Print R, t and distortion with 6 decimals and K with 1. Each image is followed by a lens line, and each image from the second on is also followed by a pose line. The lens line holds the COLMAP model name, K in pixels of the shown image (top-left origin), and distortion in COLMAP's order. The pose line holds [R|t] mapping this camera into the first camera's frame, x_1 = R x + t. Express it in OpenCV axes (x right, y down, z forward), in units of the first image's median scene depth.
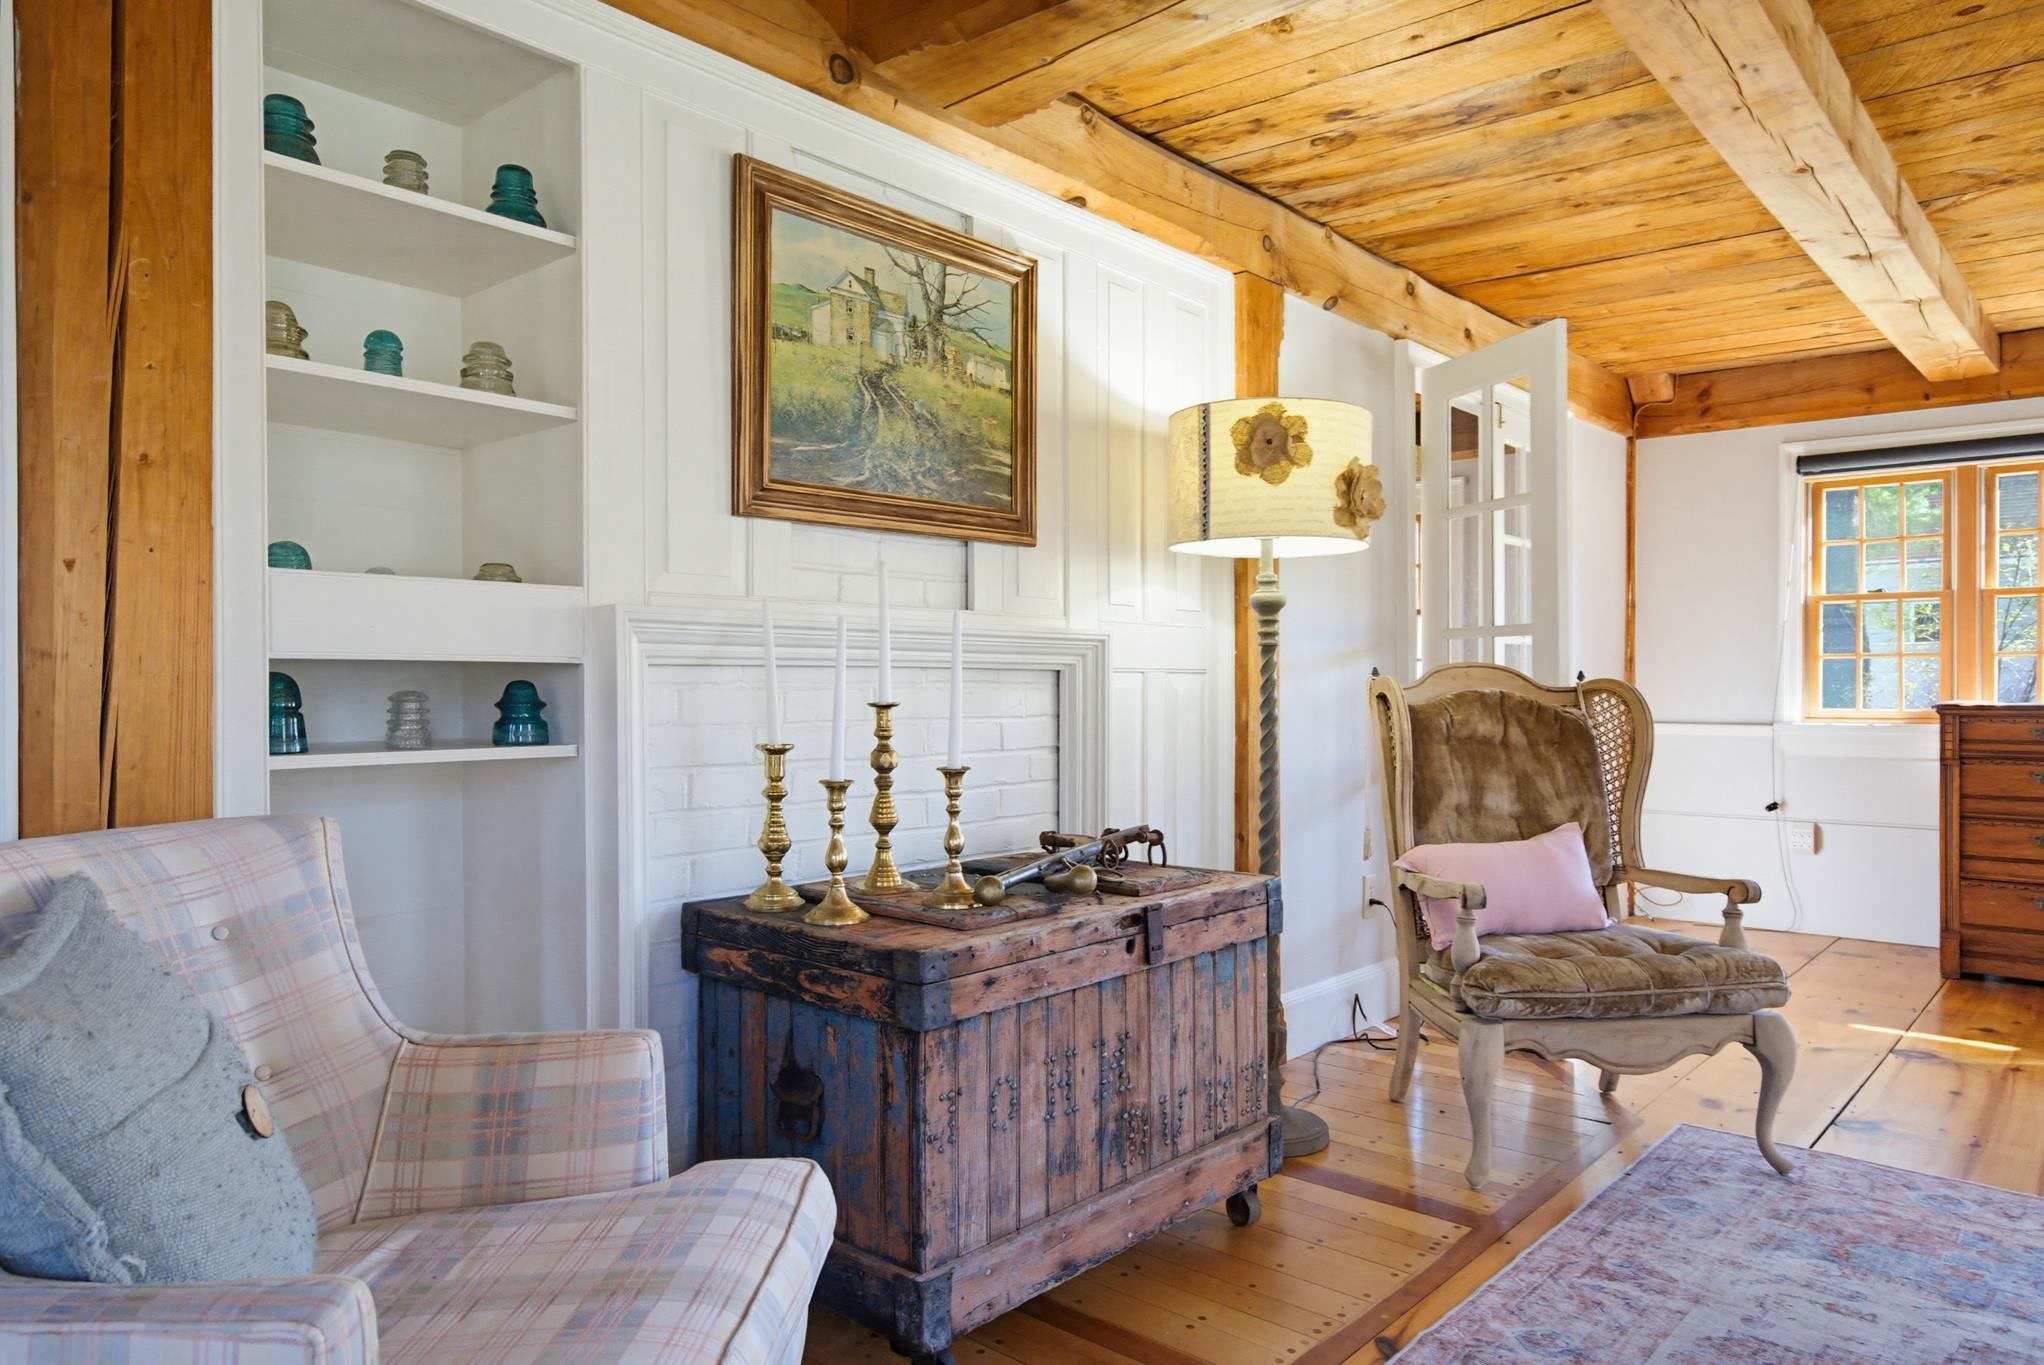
lens RADIAL K [[1354.3, 0, 1022.0], [0, 1354.3, 682.5], [0, 0, 1]] dist [-0.000999, 0.001629]
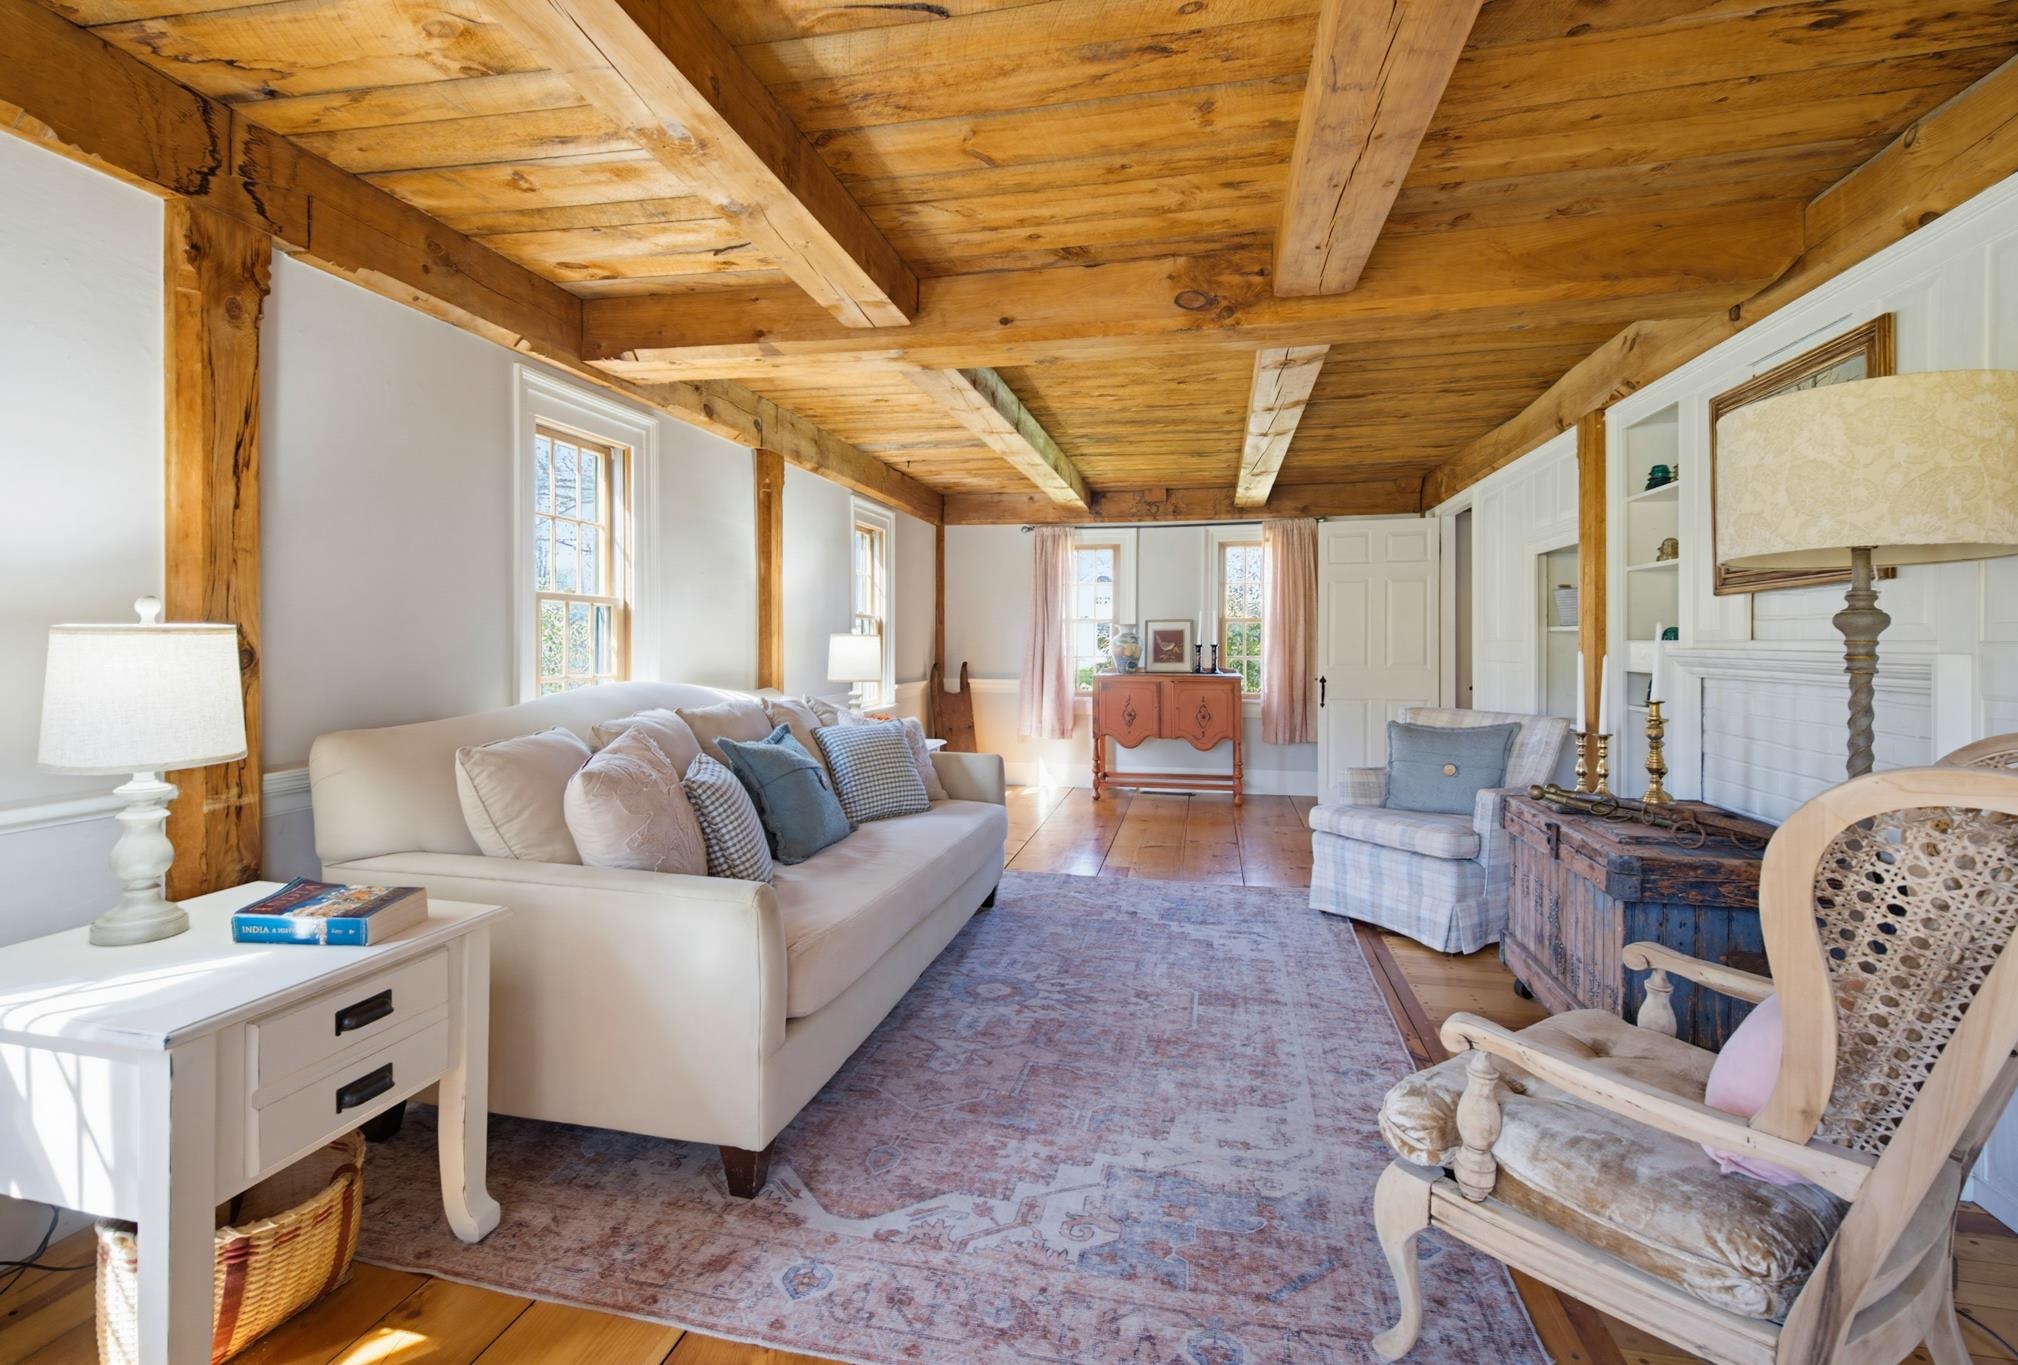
lens RADIAL K [[941.2, 0, 998.4], [0, 941.2, 646.9], [0, 0, 1]] dist [0.004550, -0.000838]
pose [[-0.883831, -0.000454, -0.467806, 1.173788], [-0.003739, 0.999974, 0.006093, -0.058742], [0.467791, 0.007134, -0.883810, 1.592027]]
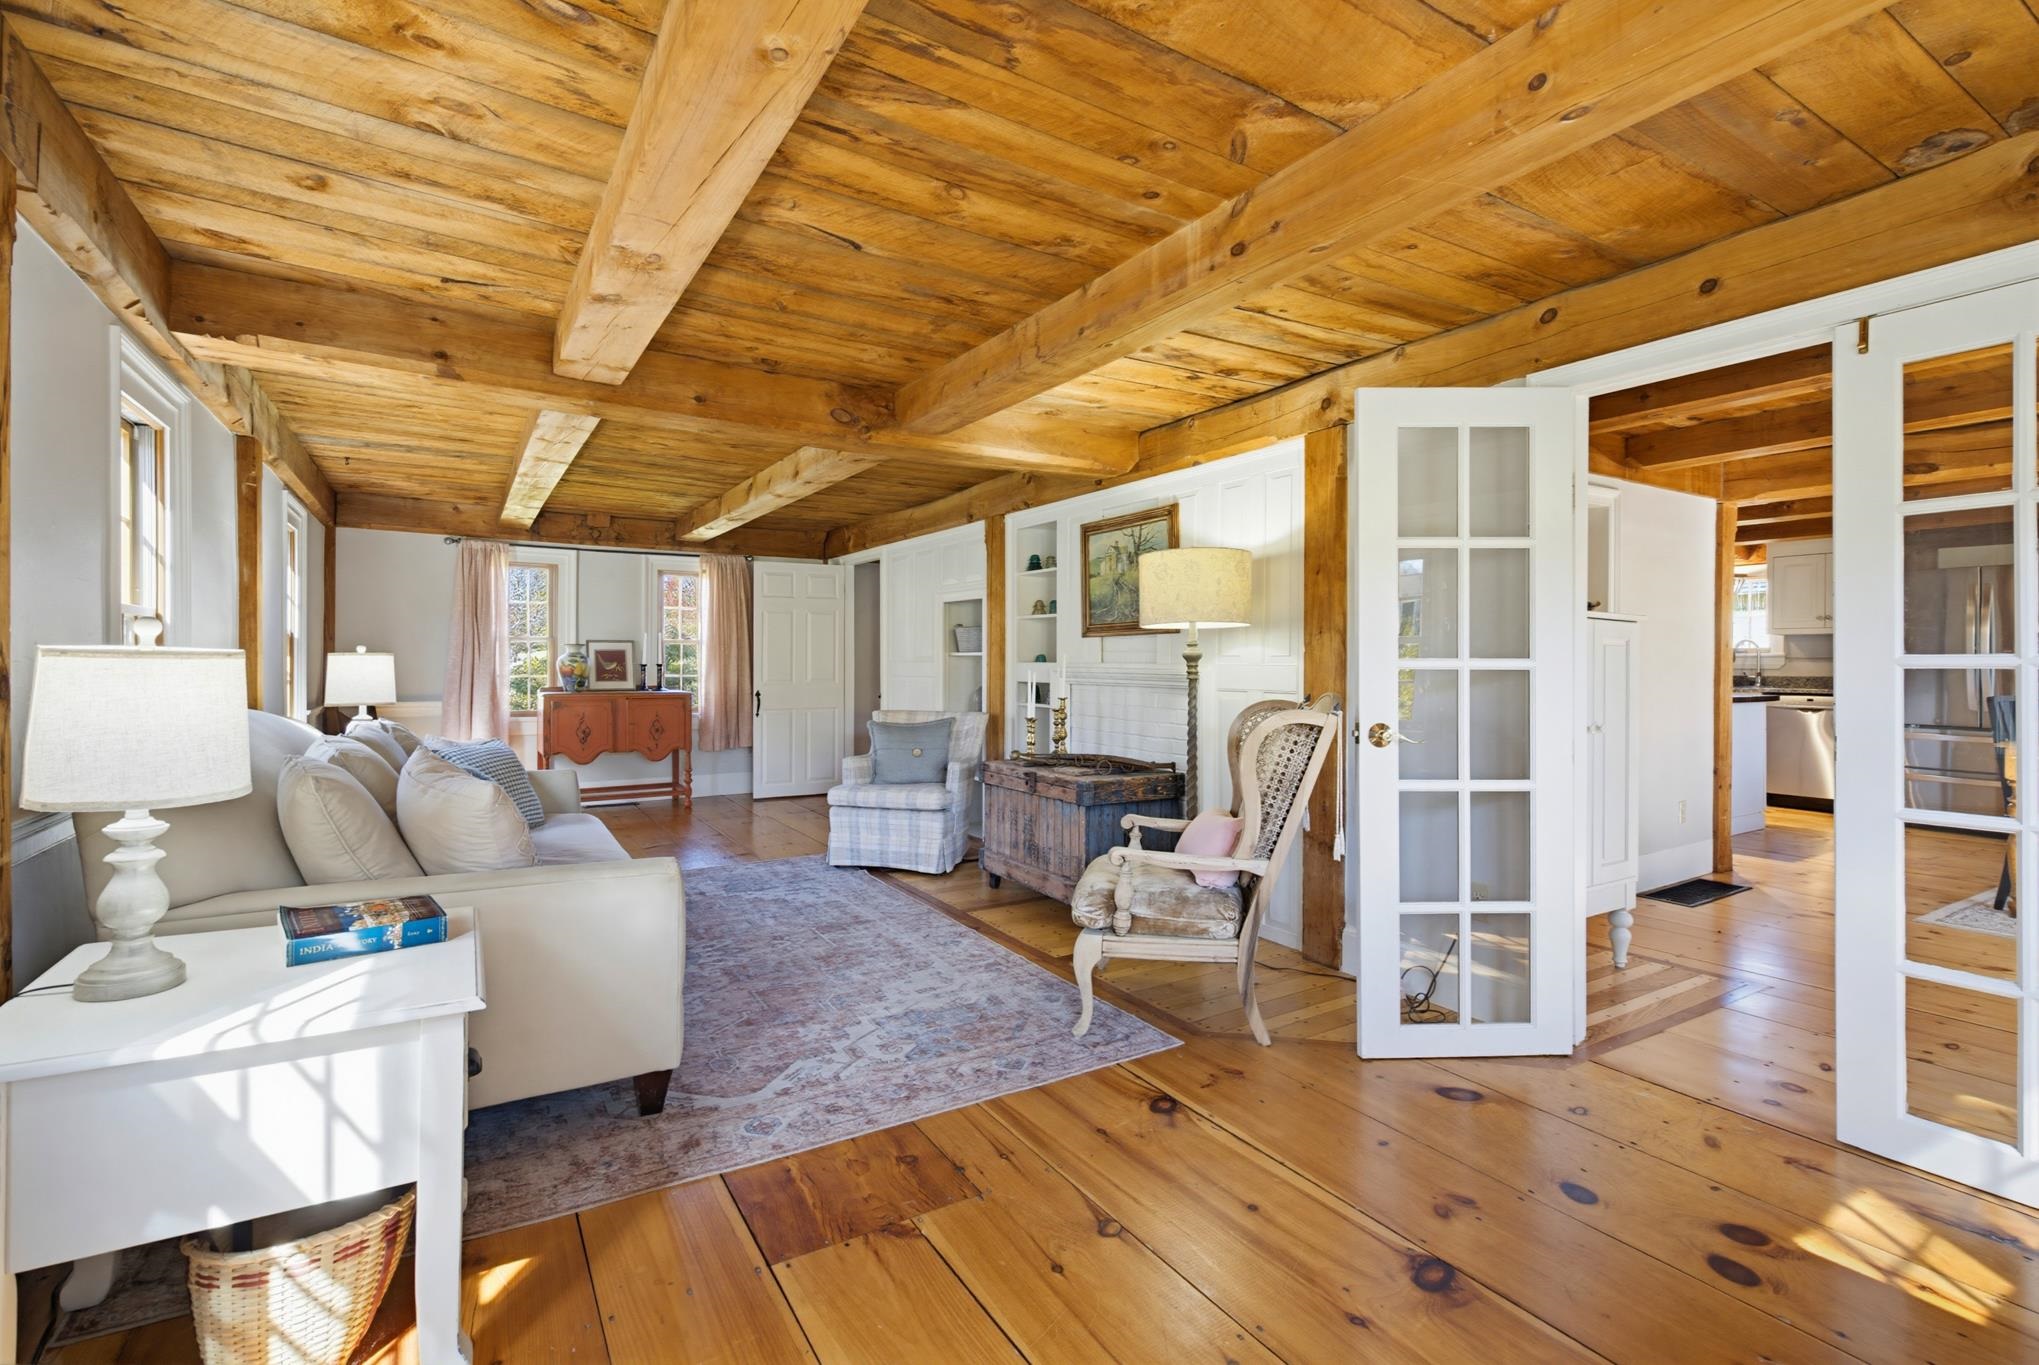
lens RADIAL K [[918.0, 0, 1021.3], [0, 918.0, 665.0], [0, 0, 1]] dist [0.002072, 0.000142]
pose [[-0.299080, 0.000812, -0.954228, 1.800989], [-0.005558, 0.999981, 0.002593, -0.061564], [0.954212, 0.006080, -0.299069, 1.439732]]
